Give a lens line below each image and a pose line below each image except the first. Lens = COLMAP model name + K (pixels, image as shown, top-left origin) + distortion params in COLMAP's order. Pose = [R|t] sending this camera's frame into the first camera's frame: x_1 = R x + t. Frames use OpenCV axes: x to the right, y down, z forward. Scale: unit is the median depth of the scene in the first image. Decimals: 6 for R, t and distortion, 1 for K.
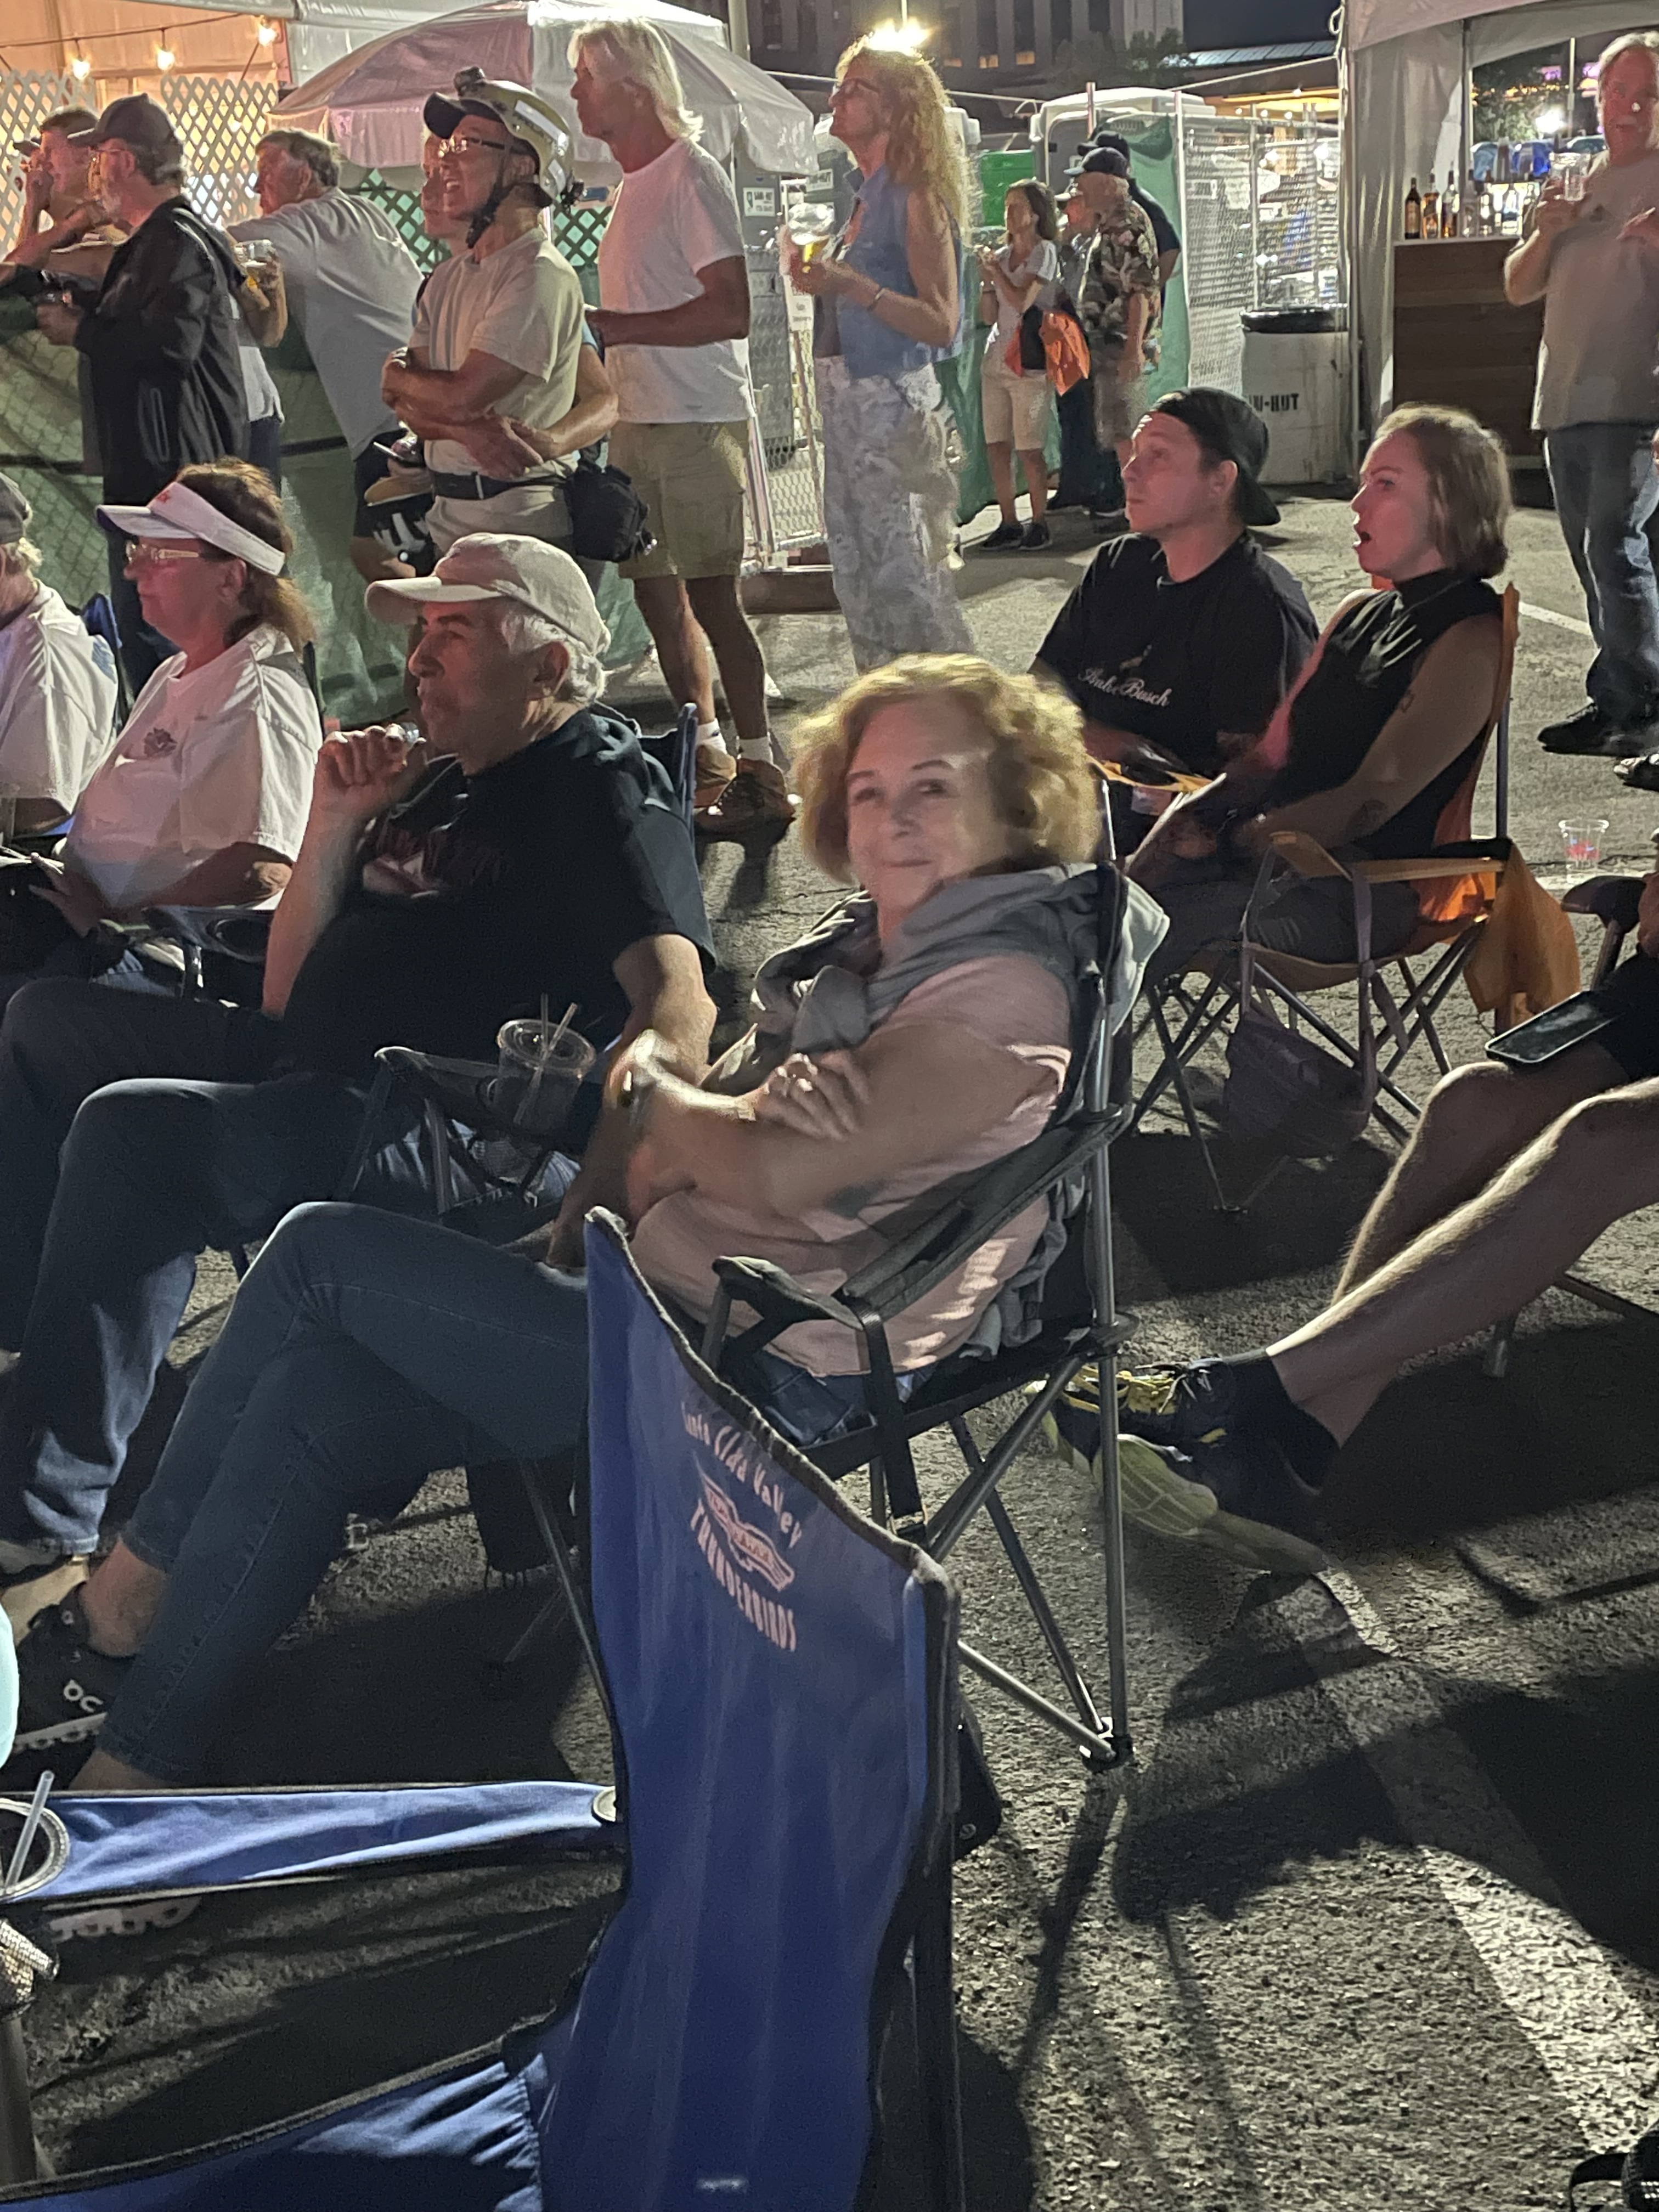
lens RADIAL K [[2736.3, 0, 829.5], [0, 2736.3, 1106.0], [0, 0, 1]] dist [0.023890, 0.089127]
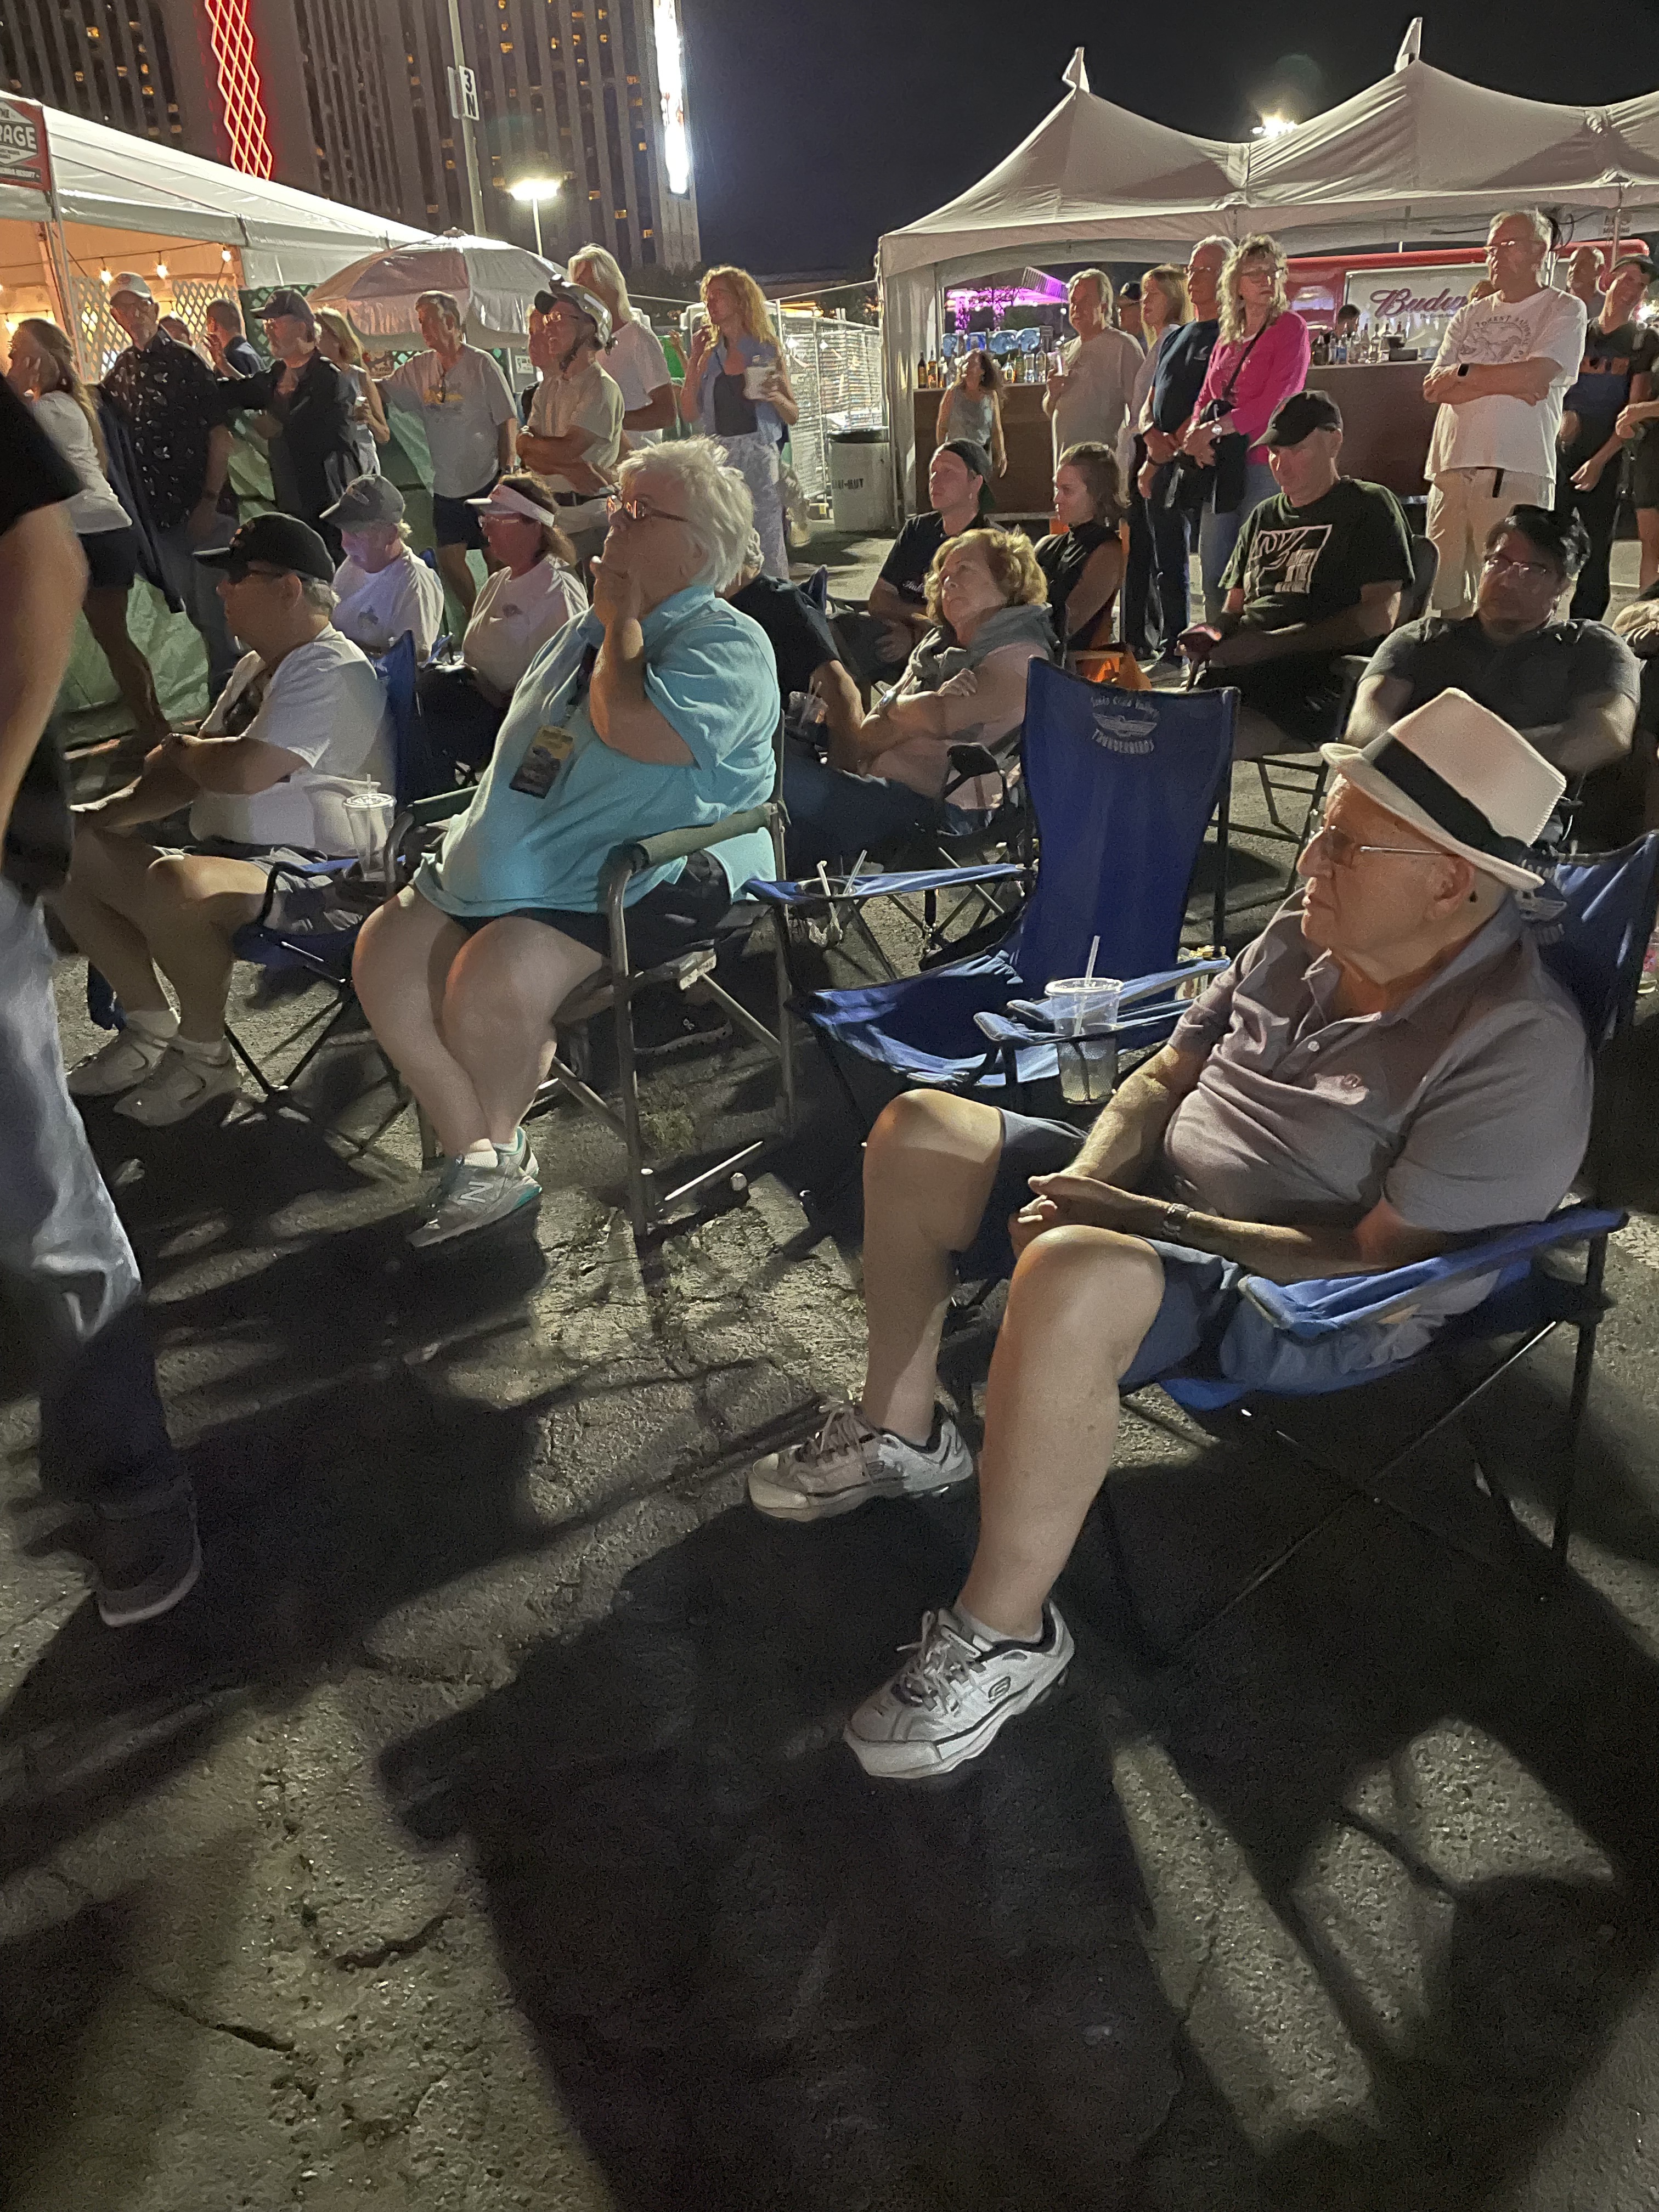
lens RADIAL K [[1663.6, 0, 829.5], [0, 1663.6, 1106.0], [0, 0, 1]] dist [0.030504, -0.002934]
pose [[0.981814, -0.074269, 0.174714, -0.190253], [0.057660, 0.993485, 0.098297, 0.097379], [-0.180876, -0.086436, 0.979700, -0.238417]]
